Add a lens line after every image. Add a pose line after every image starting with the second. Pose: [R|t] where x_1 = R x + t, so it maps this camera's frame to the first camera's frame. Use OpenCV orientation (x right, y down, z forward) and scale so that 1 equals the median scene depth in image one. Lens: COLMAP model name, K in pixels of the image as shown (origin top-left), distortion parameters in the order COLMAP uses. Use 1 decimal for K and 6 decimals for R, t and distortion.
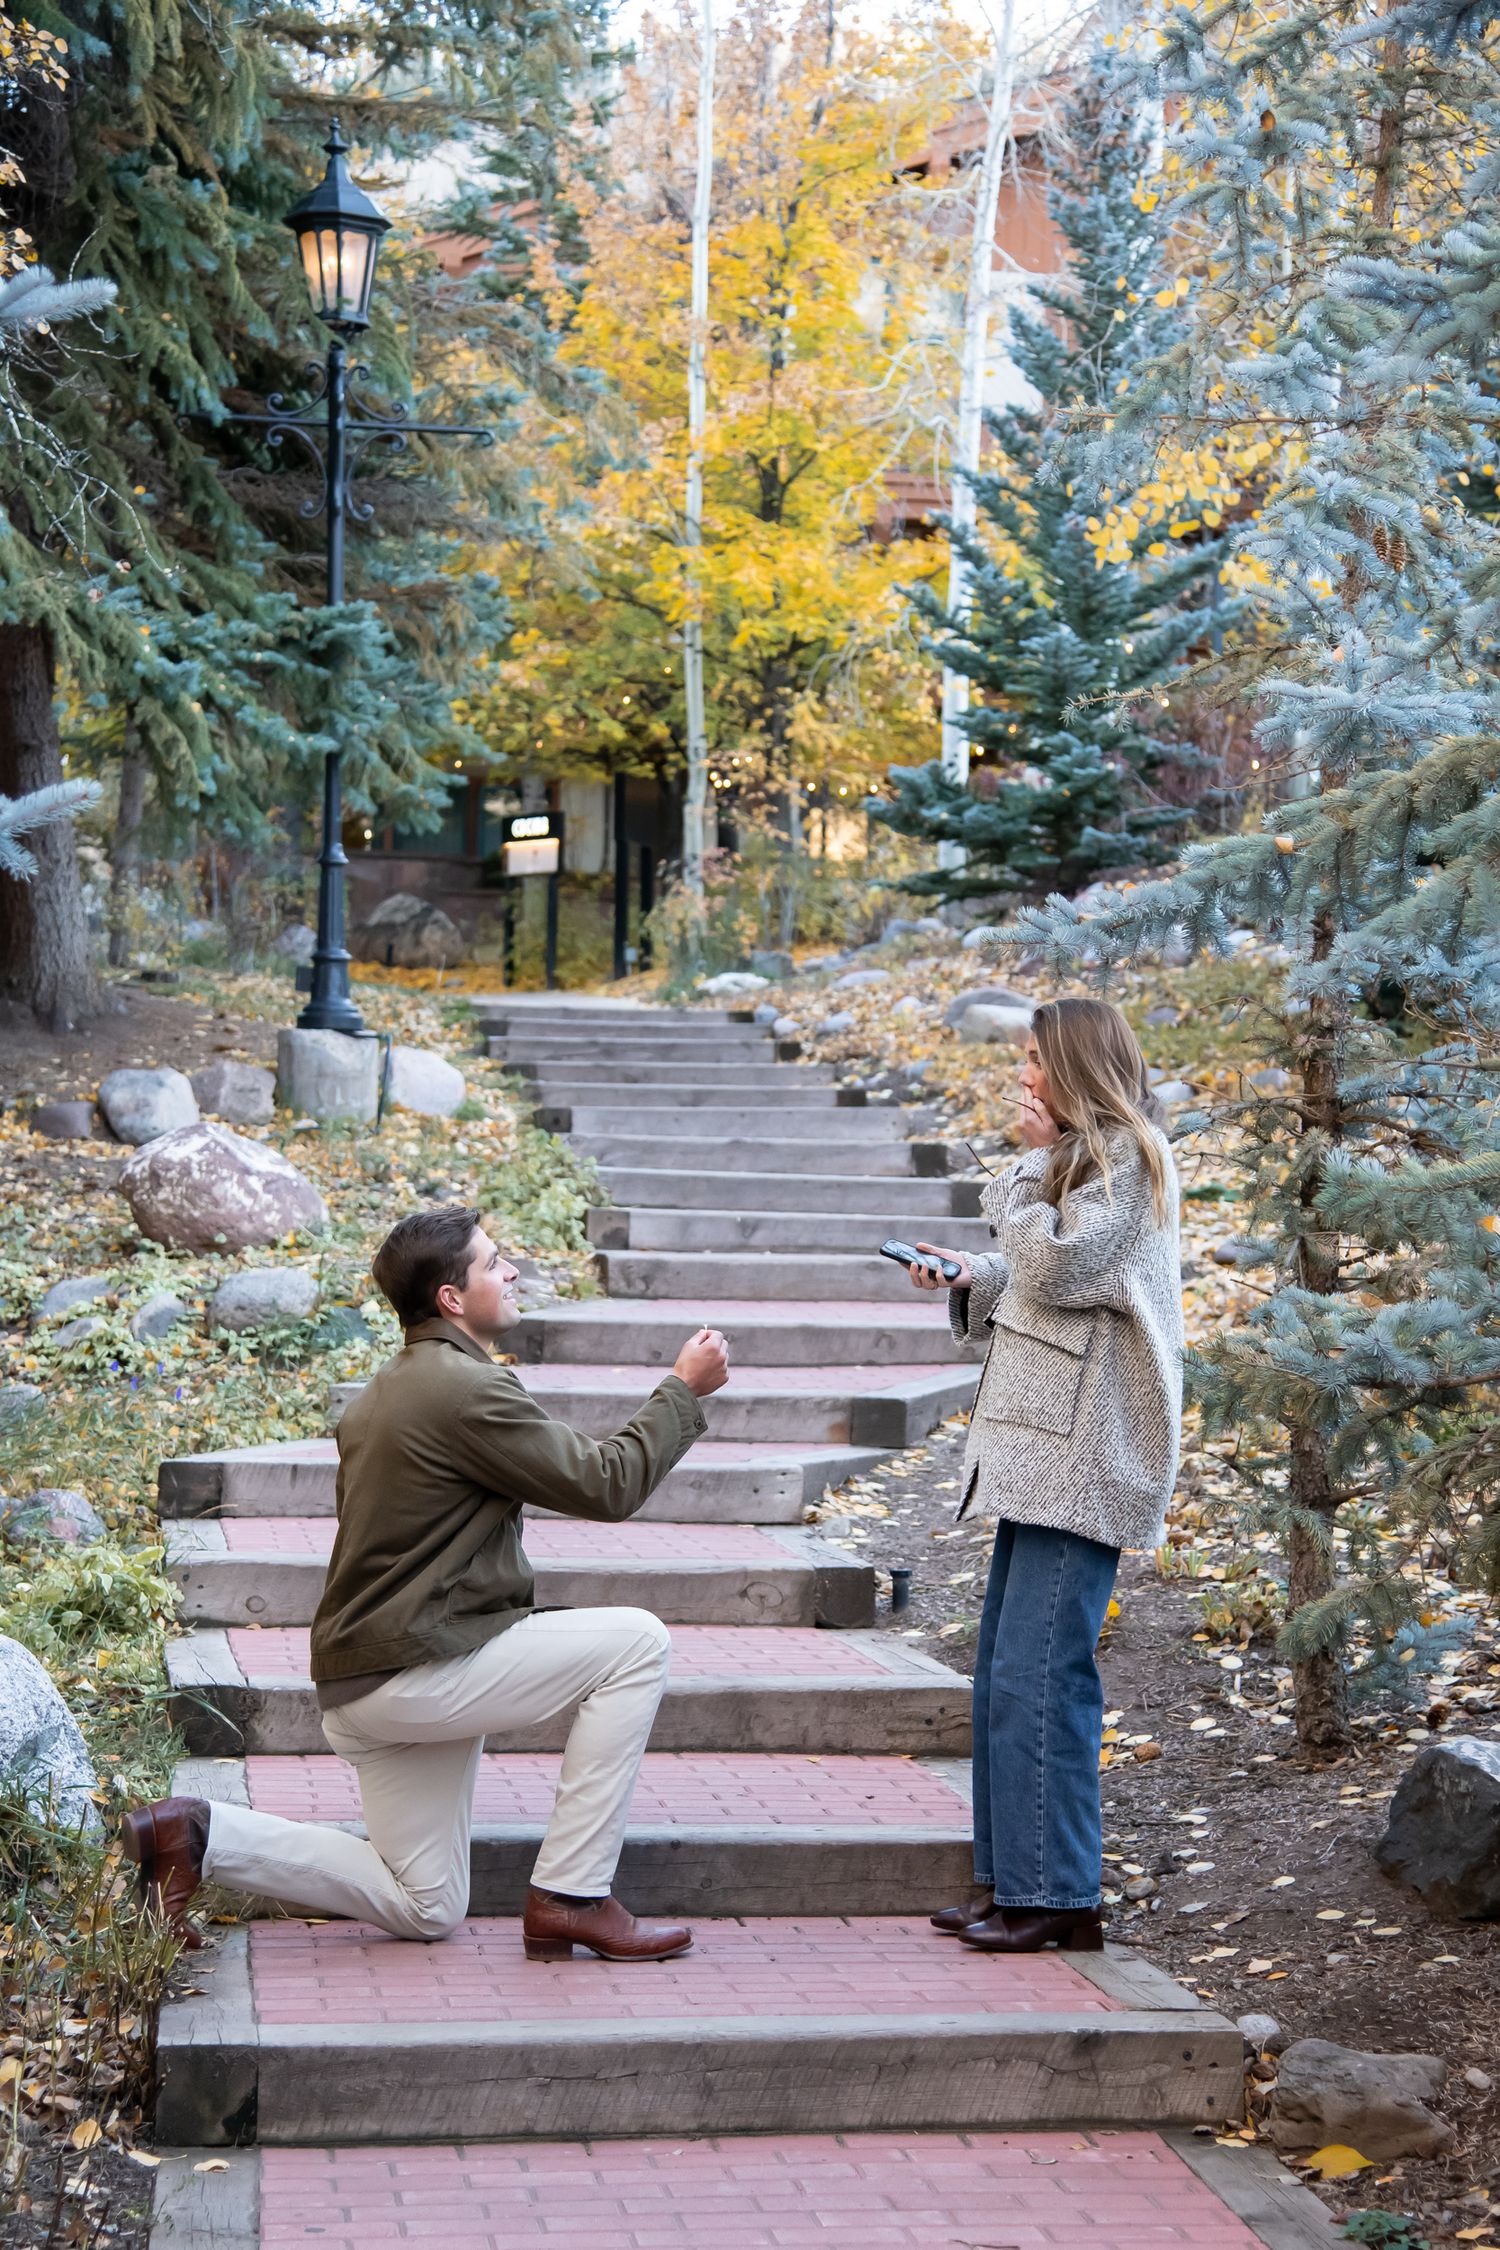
lens RADIAL K [[4055.6, 0, 730.3], [0, 4055.6, 1195.7], [0, 0, 1]] dist [0.353287, 0.000000]
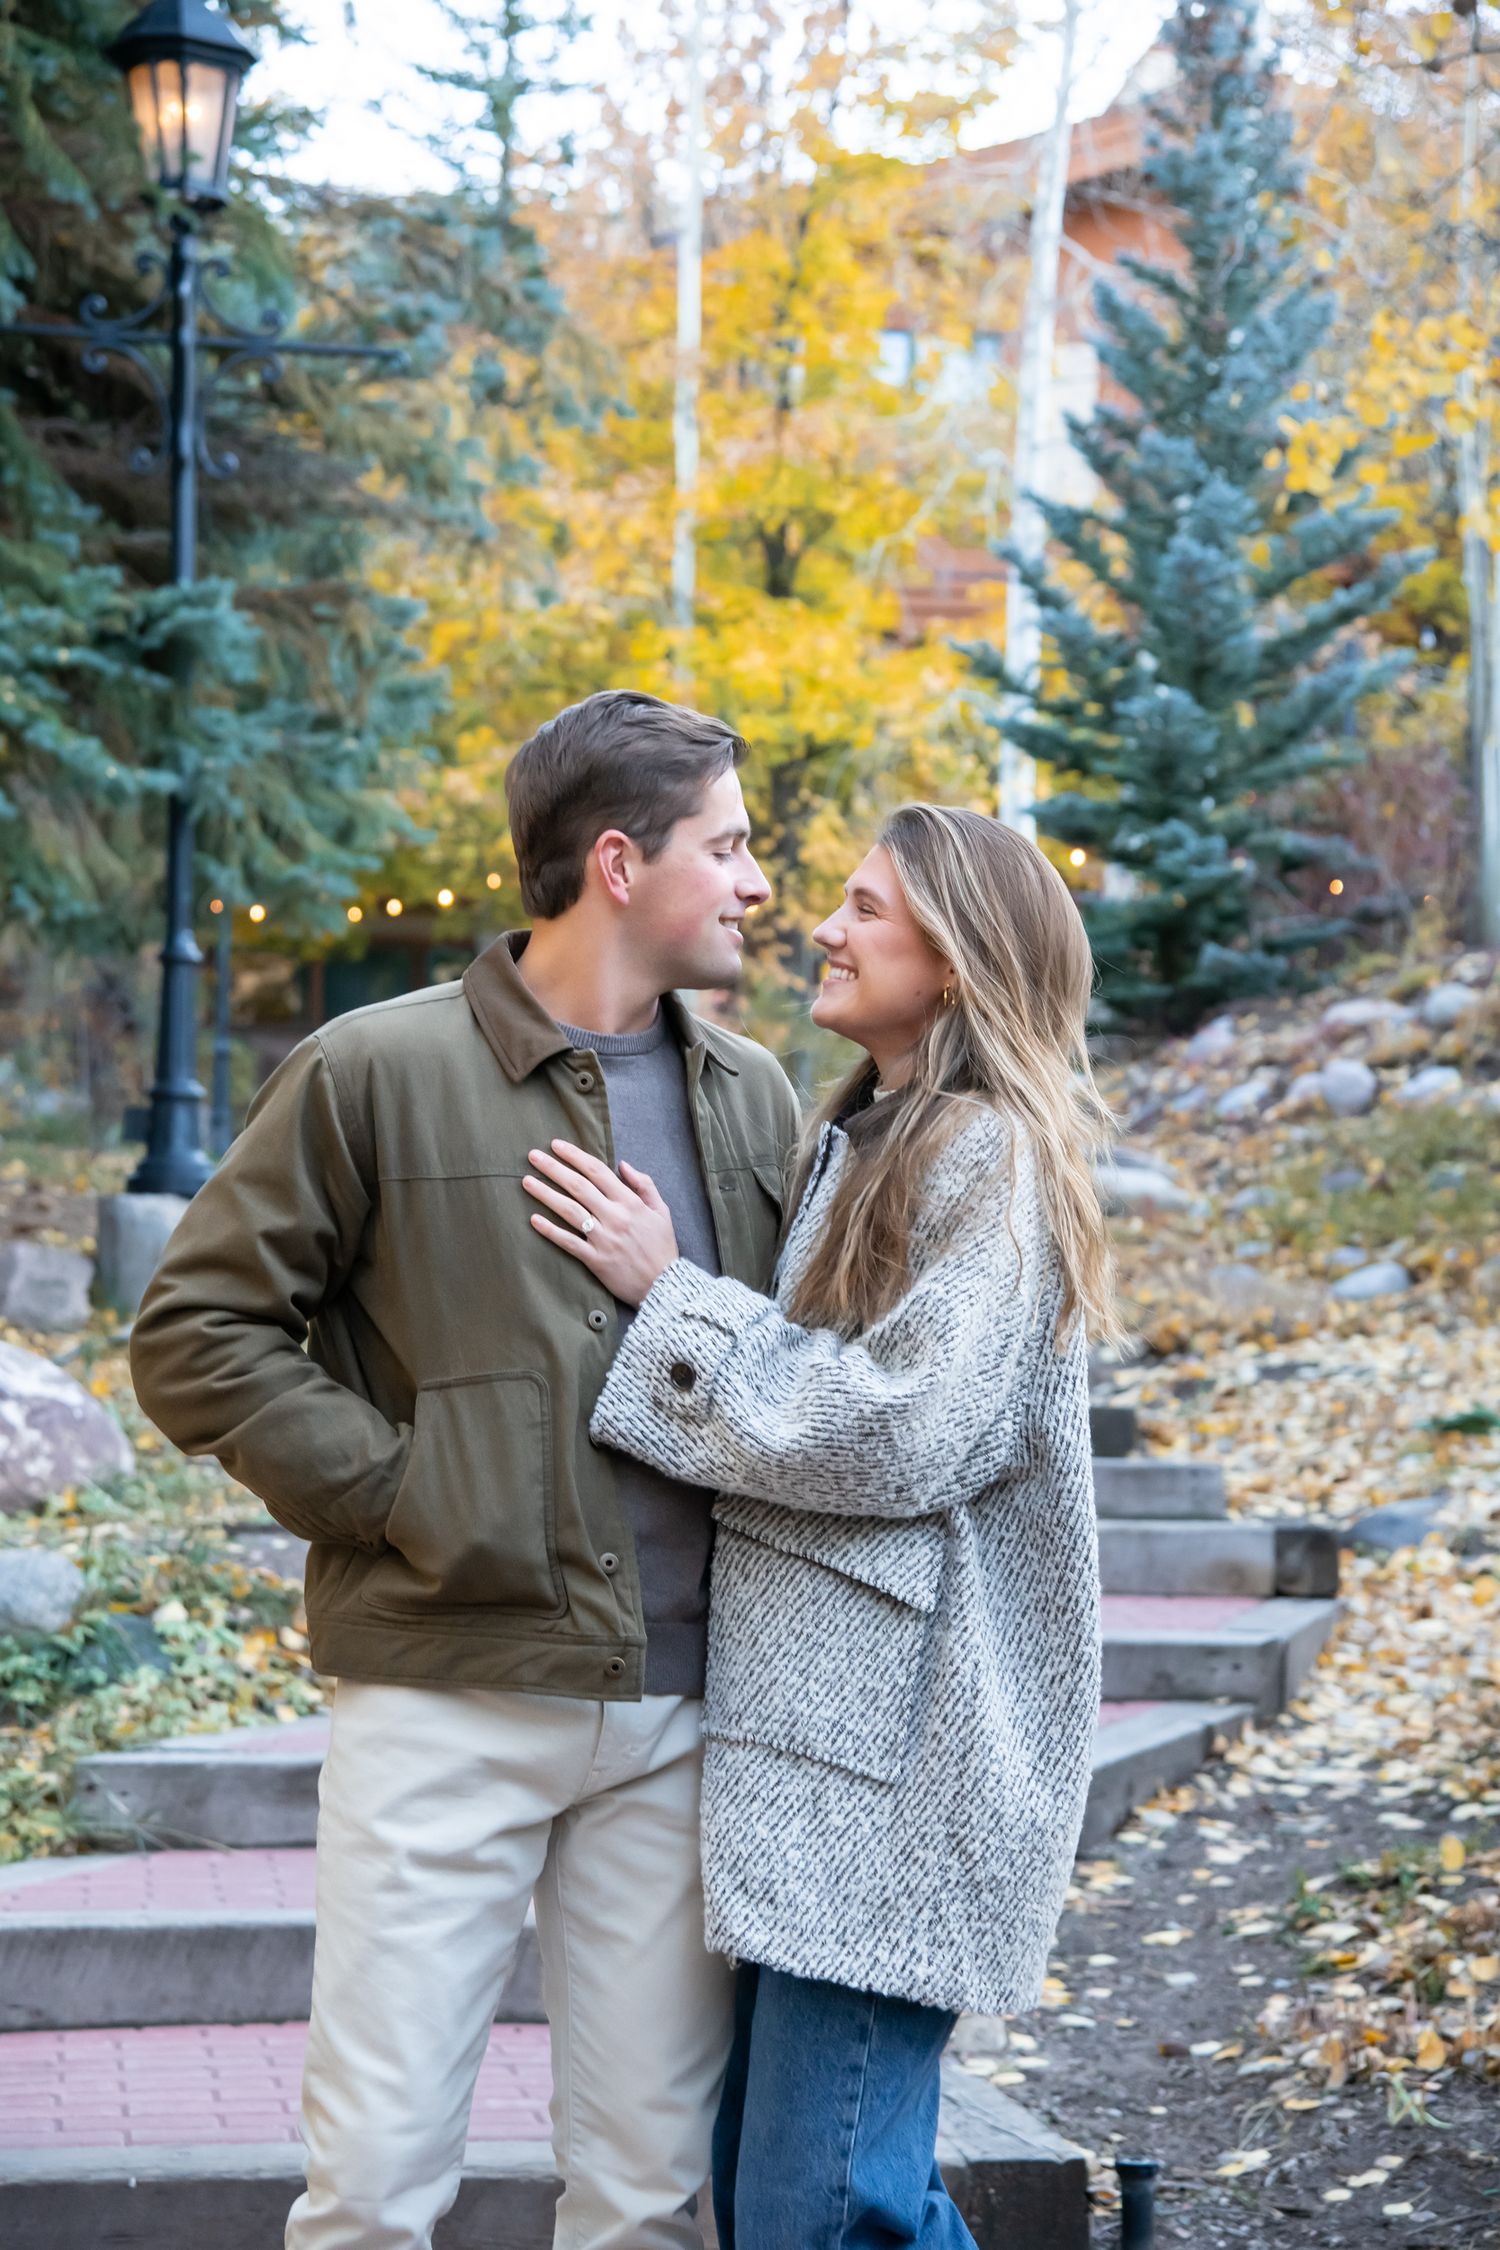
lens RADIAL K [[4602.0, 0, 735.0], [0, 4602.0, 1132.0], [0, 0, 1]] dist [0.525199, 0.000000]
pose [[0.999980, -0.005719, 0.002852, -0.004353], [0.005898, 0.997733, -0.067035, 0.002063], [-0.002462, 0.067050, 0.997747, 0.206097]]
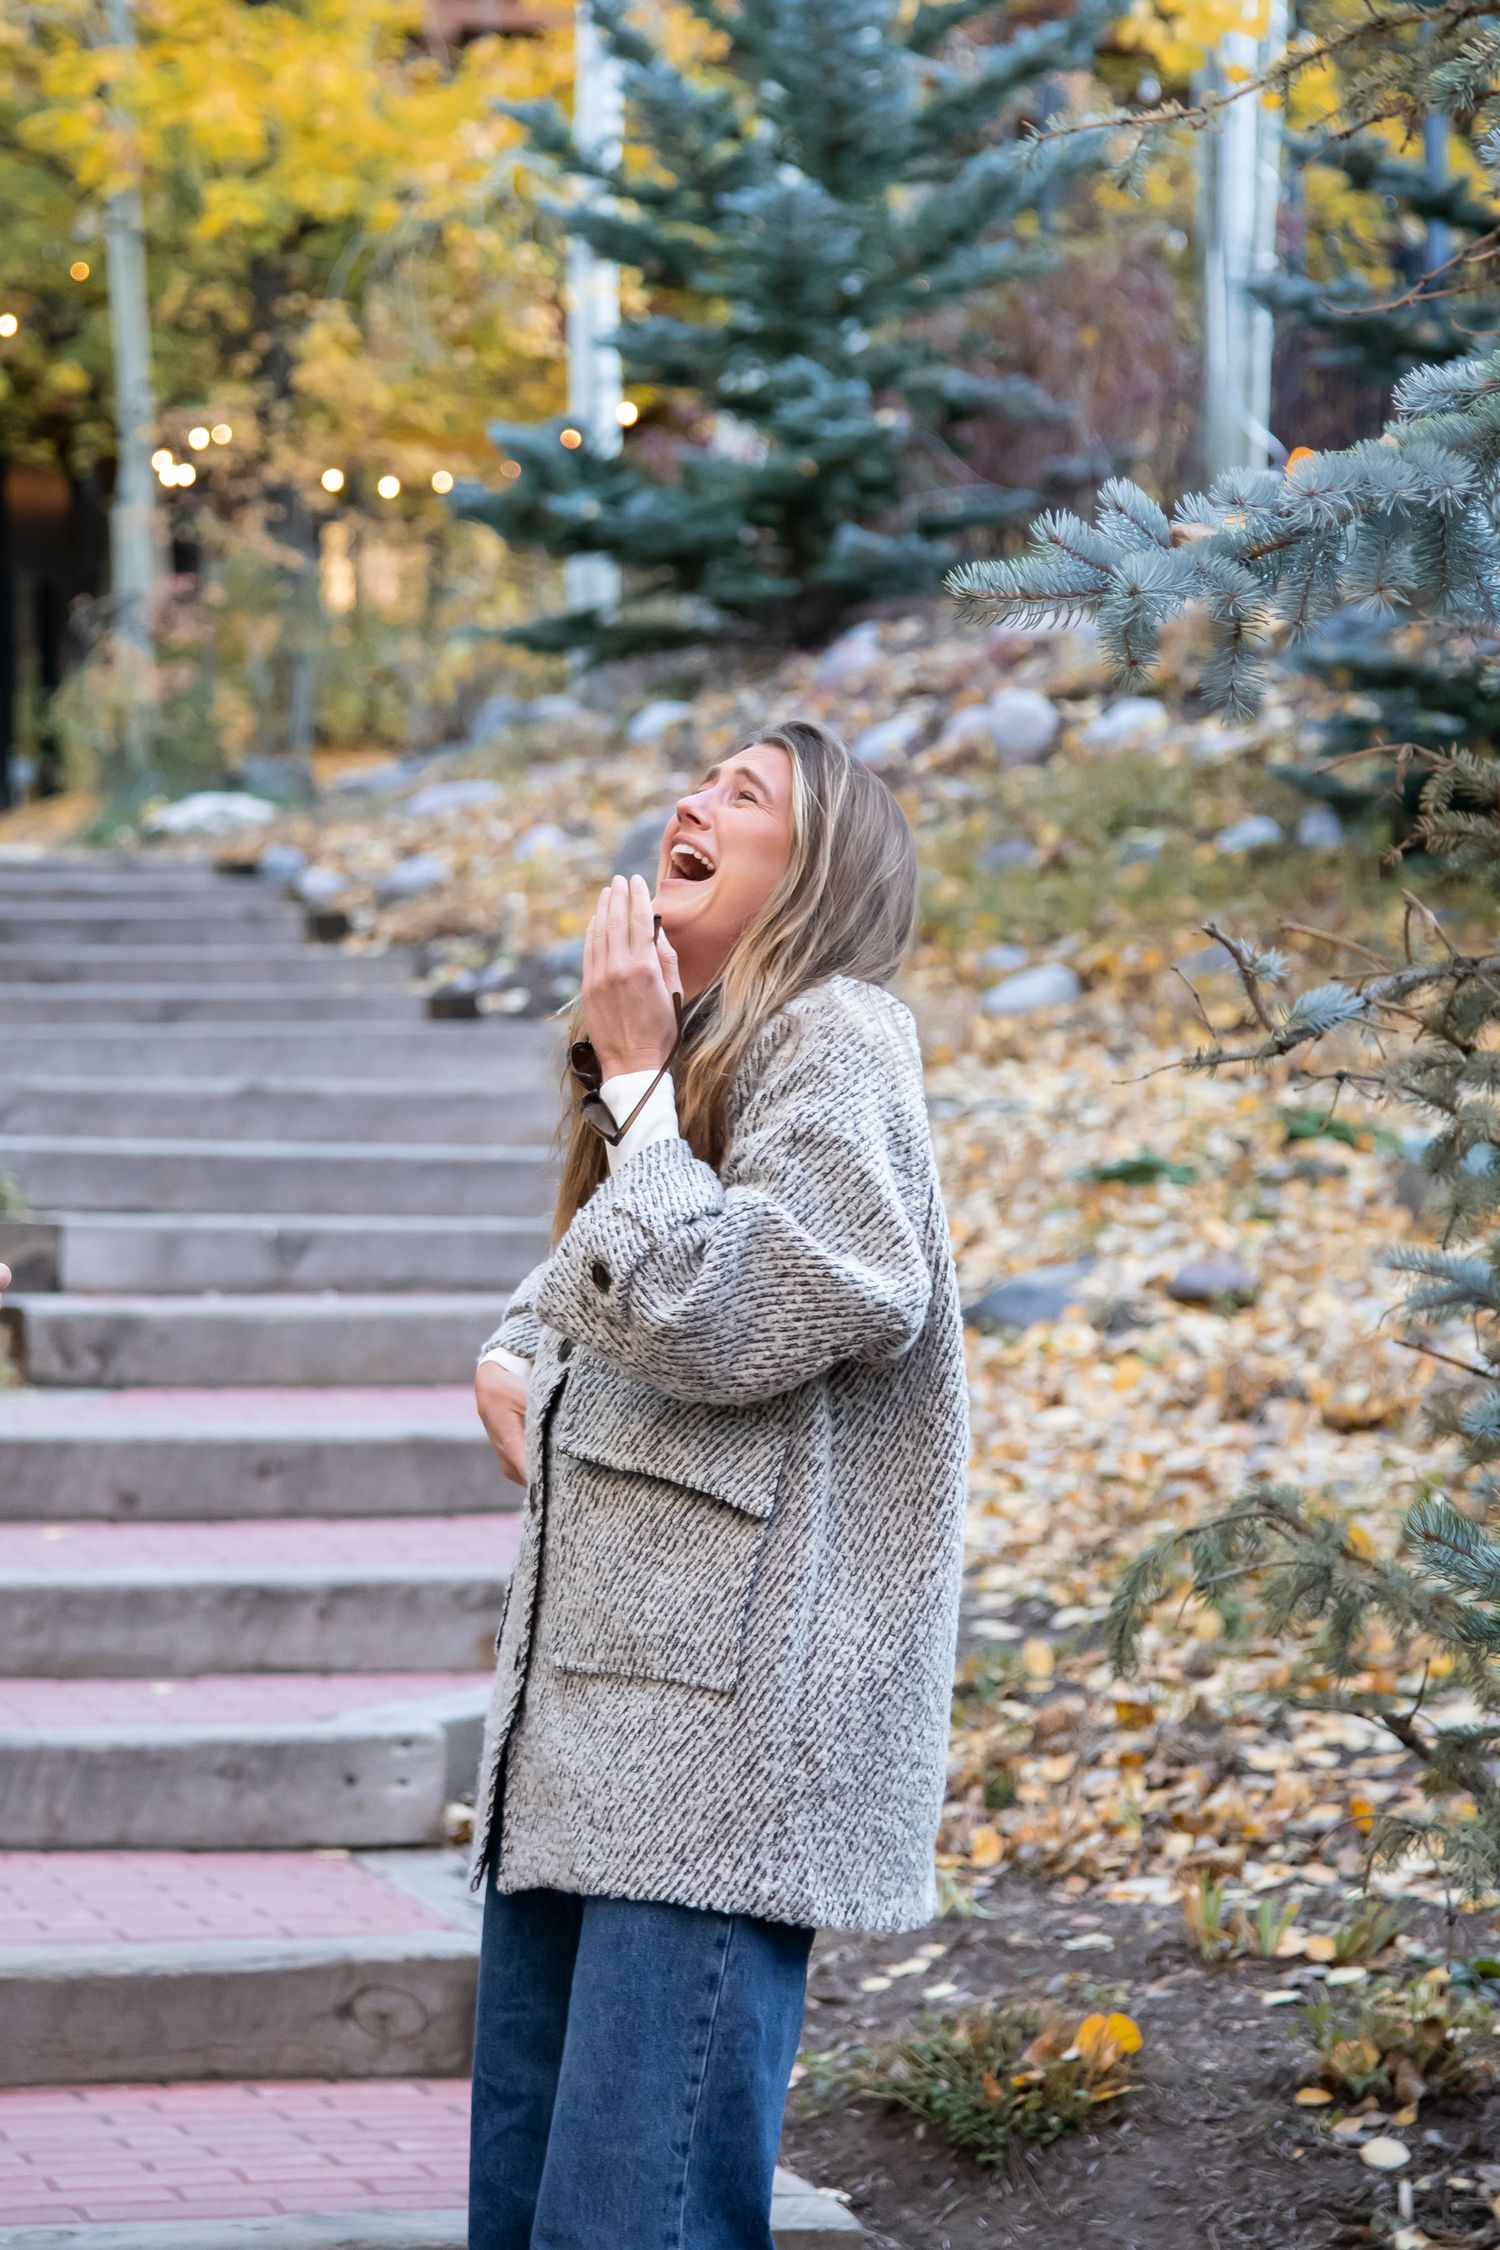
lens RADIAL K [[6825.5, 0, 585.4], [0, 6825.5, 985.2], [0, 0, 1]] dist [0.703861, 0.000000]
pose [[0.998141, -0.013903, 0.059344, -0.007659], [0.015701, 0.999428, -0.029946, 0.000746], [-0.058894, 0.030822, 0.997788, 0.087572]]
